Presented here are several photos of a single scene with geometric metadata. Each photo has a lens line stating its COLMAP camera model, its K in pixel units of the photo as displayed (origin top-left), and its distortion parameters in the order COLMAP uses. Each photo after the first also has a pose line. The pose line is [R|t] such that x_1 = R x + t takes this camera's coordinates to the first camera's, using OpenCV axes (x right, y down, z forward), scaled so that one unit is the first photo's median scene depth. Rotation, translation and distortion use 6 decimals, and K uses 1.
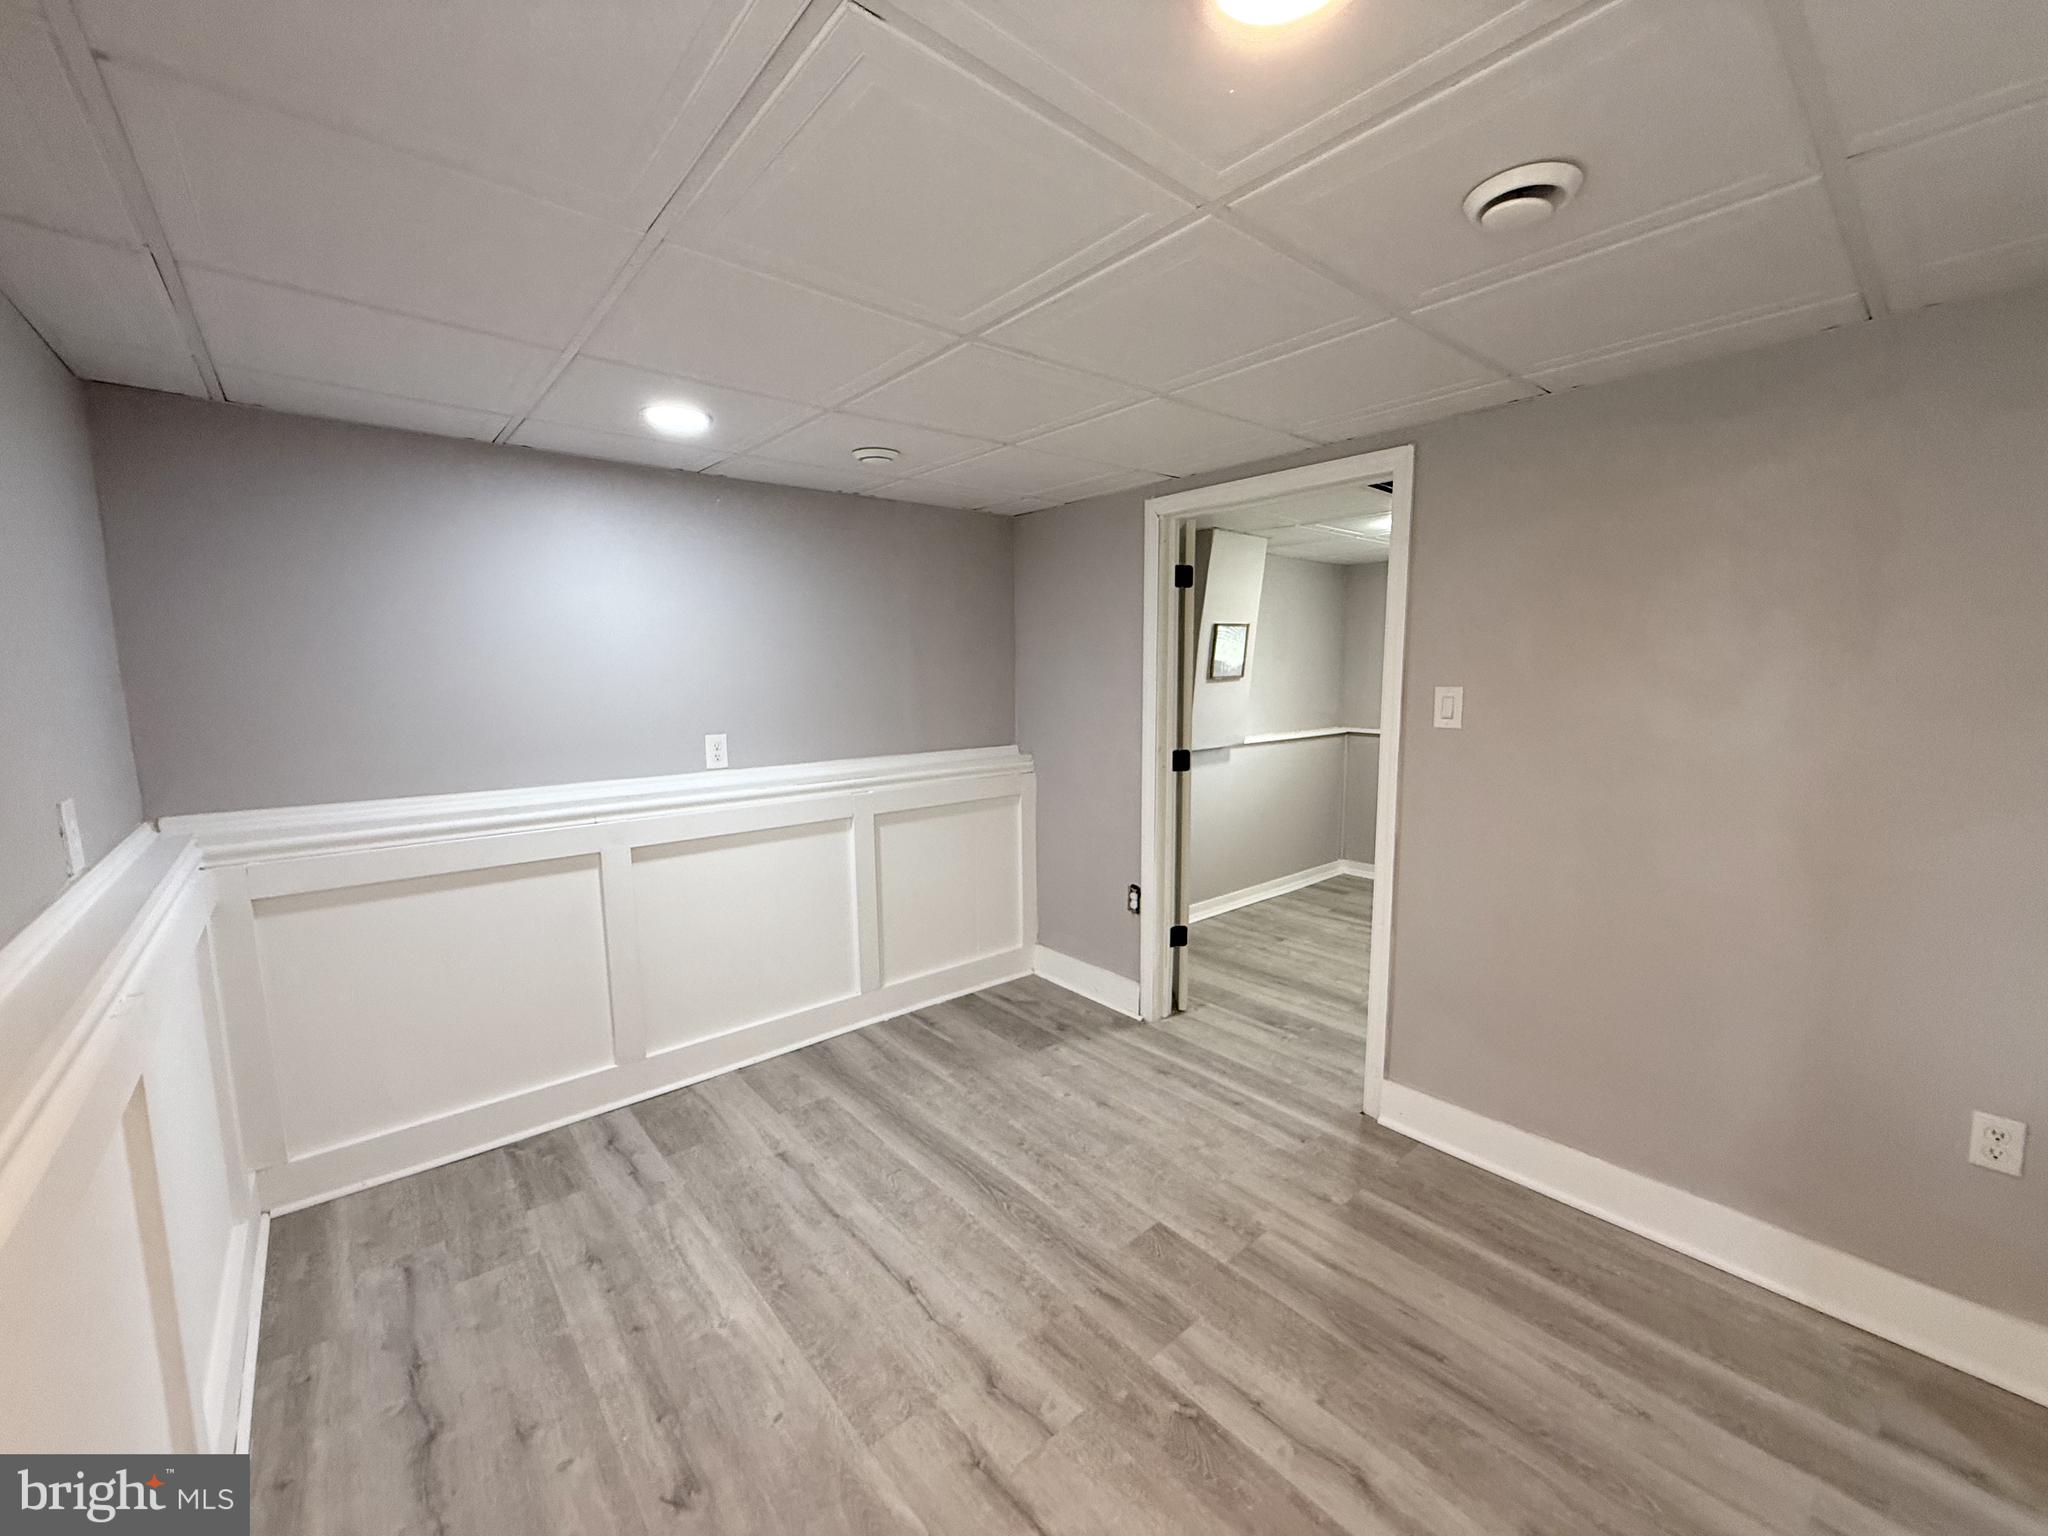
lens RADIAL K [[816.0, 0, 1023.5], [0, 816.0, 765.6], [0, 0, 1]] dist [-0.001967, 0.000868]
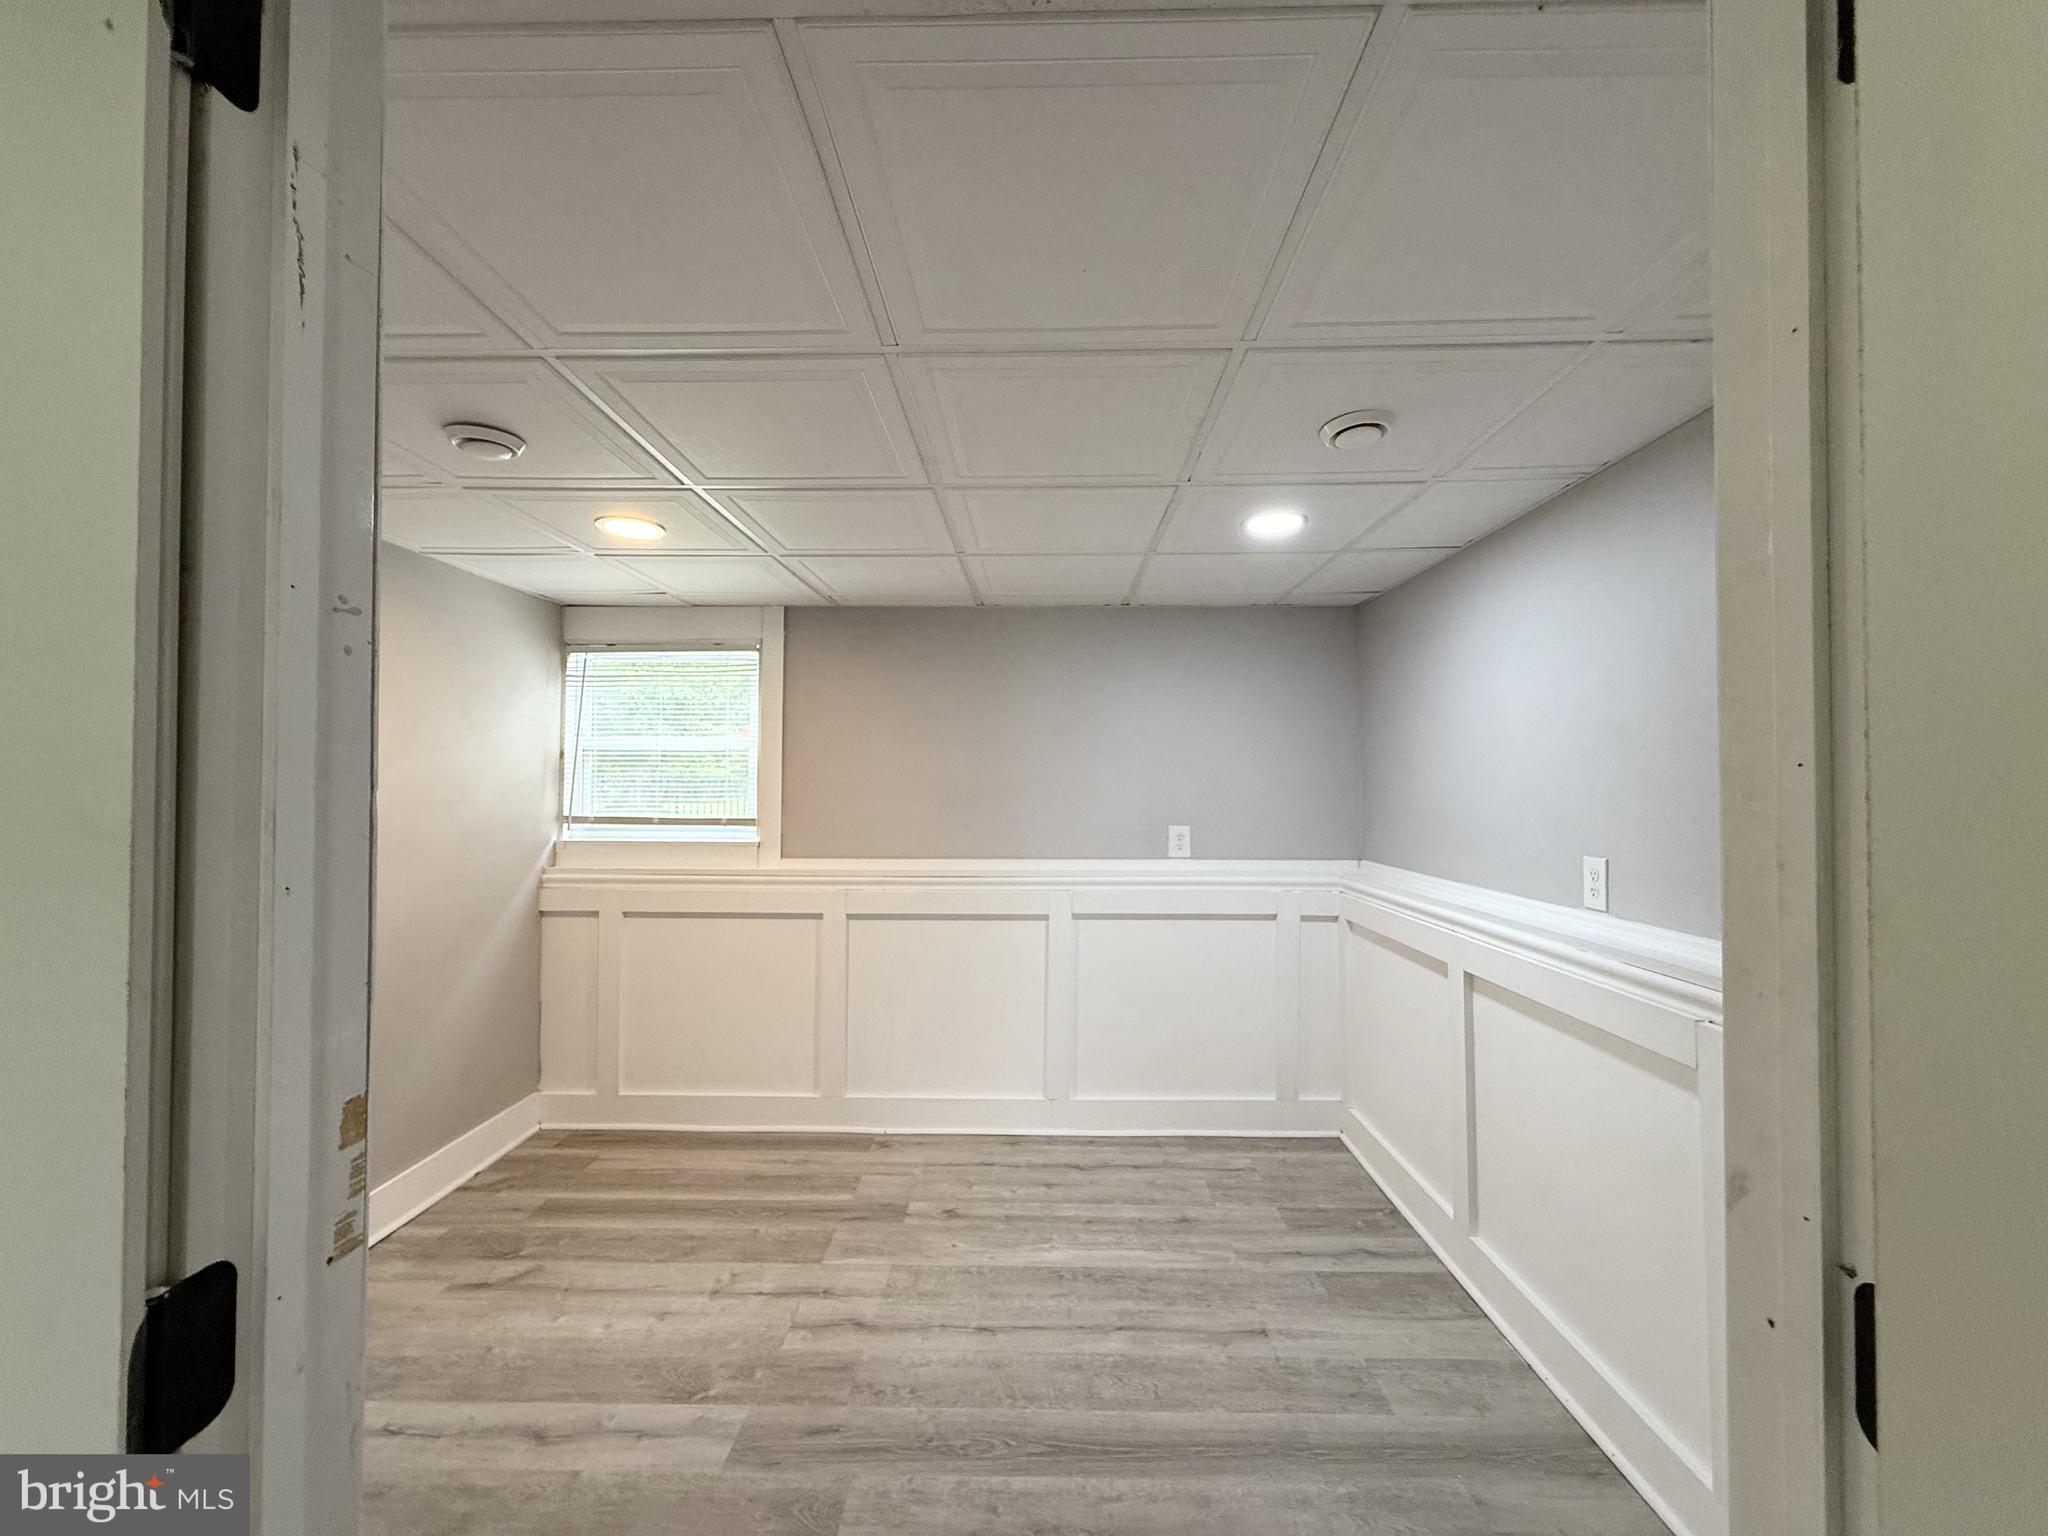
lens RADIAL K [[816.0, 0, 1023.5], [0, 816.0, 765.6], [0, 0, 1]] dist [-0.001967, 0.000868]
pose [[-0.665980, -0.015007, -0.745819, 0.541945], [-0.084478, 0.994883, 0.055416, -0.140023], [0.741171, 0.099911, -0.663840, 1.417952]]
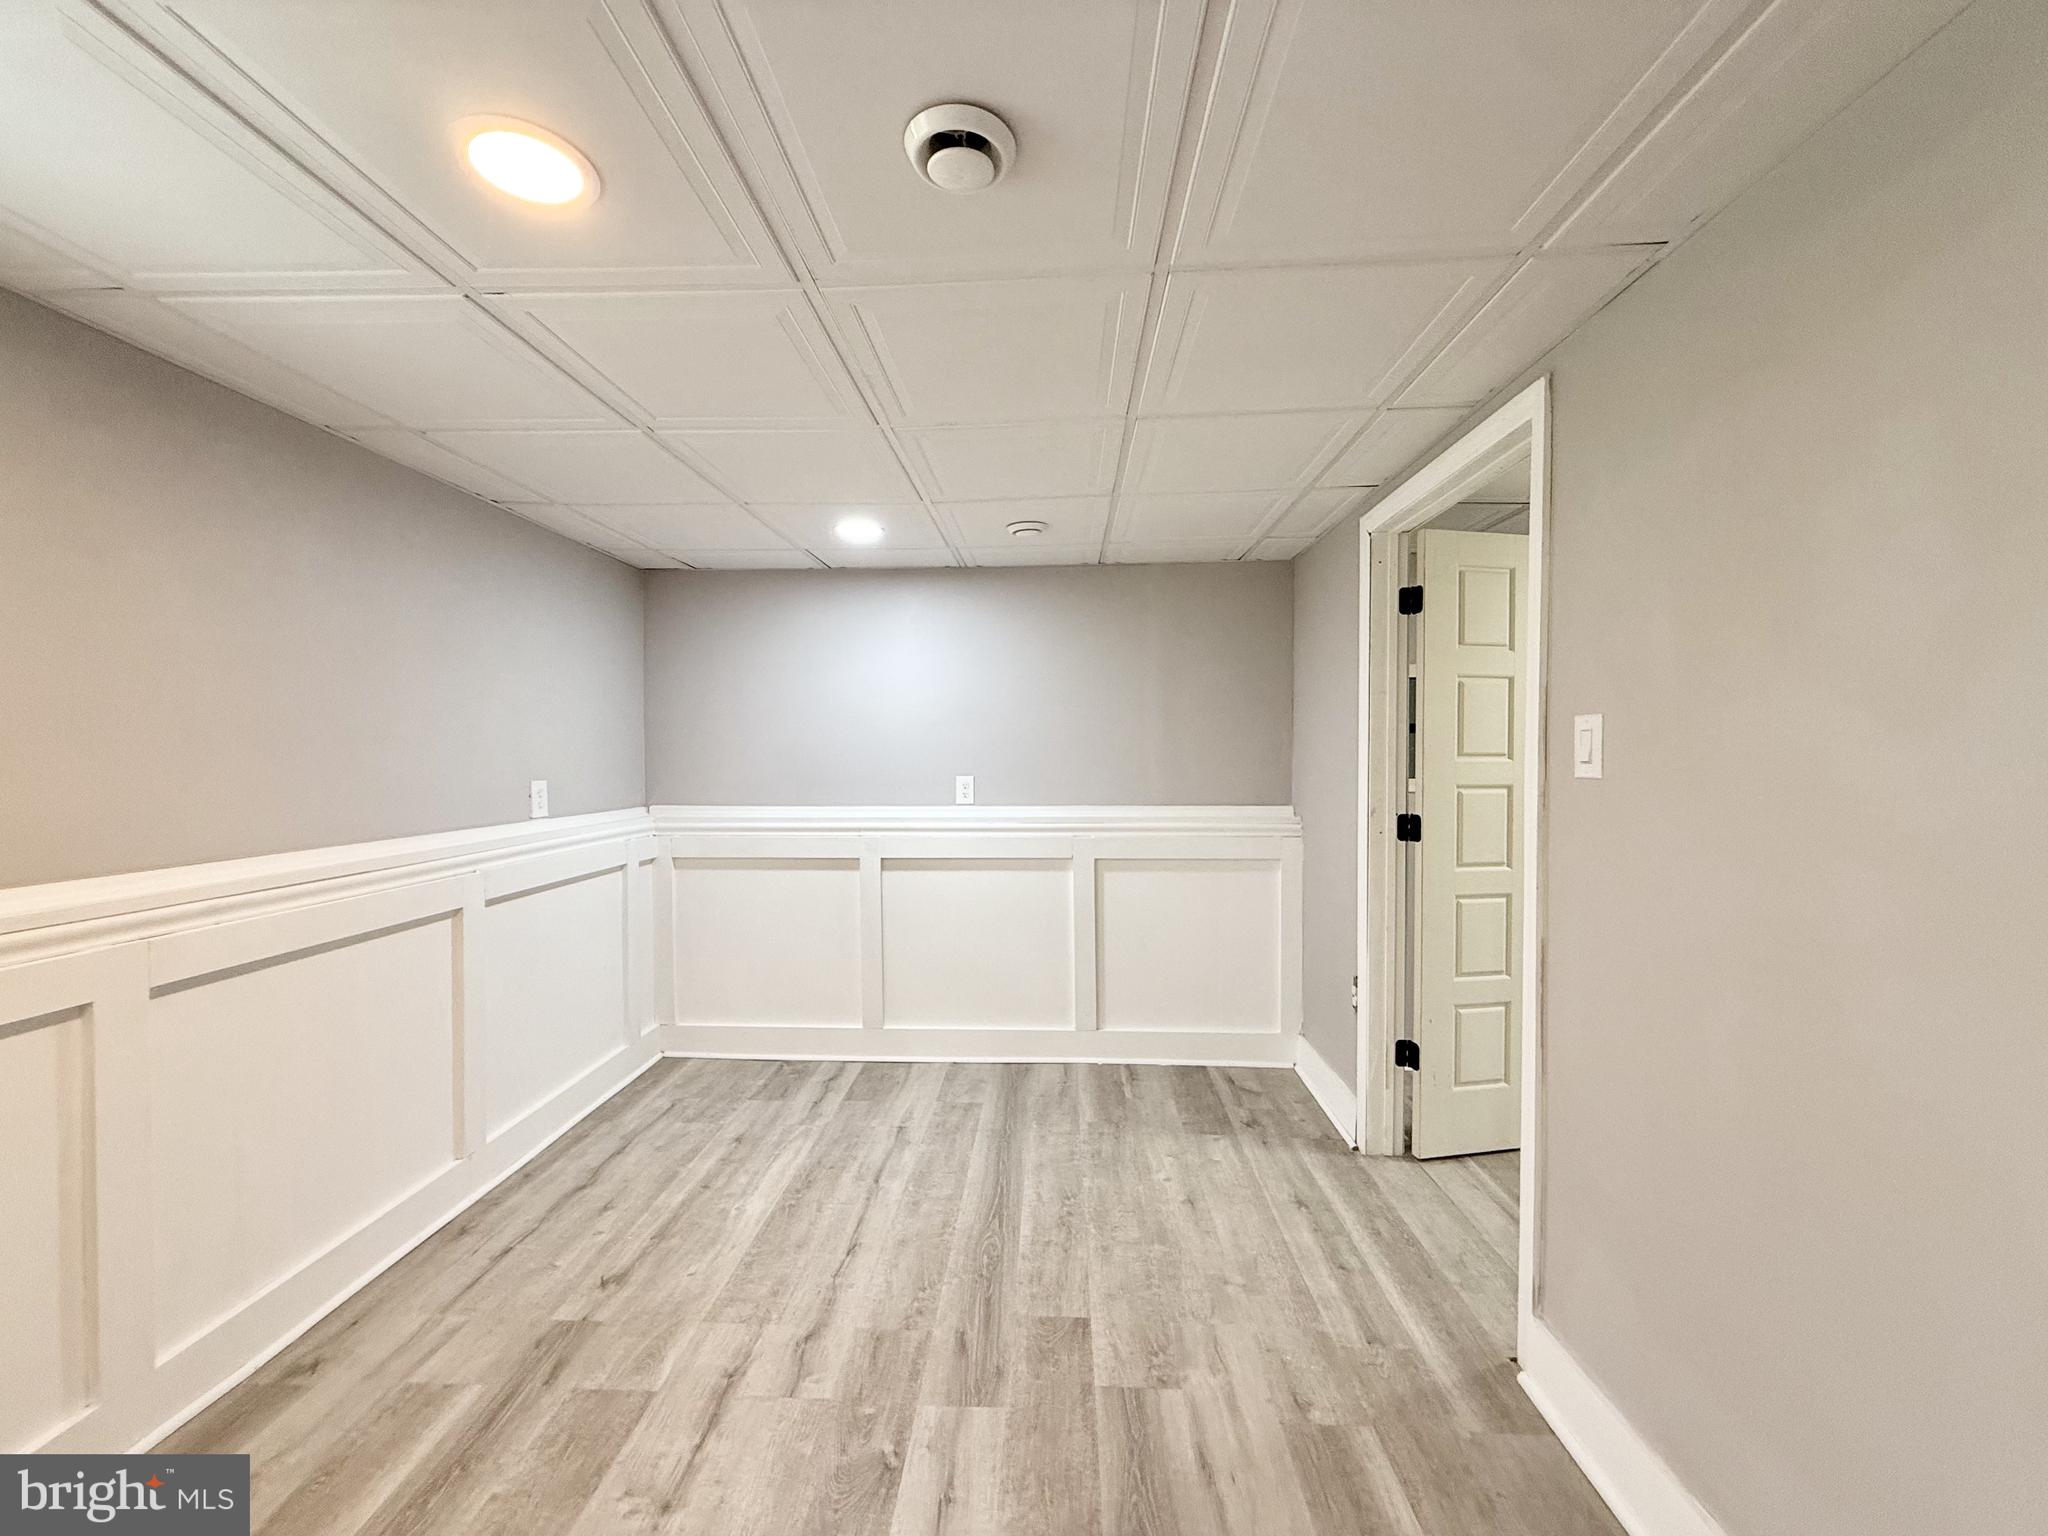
lens RADIAL K [[816.0, 0, 1023.5], [0, 816.0, 765.6], [0, 0, 1]] dist [-0.001967, 0.000868]
pose [[0.730947, 0.015465, -0.682259, 0.667707], [-0.083636, 0.994237, -0.067068, 0.026977], [0.677290, 0.106085, 0.728028, 0.229076]]
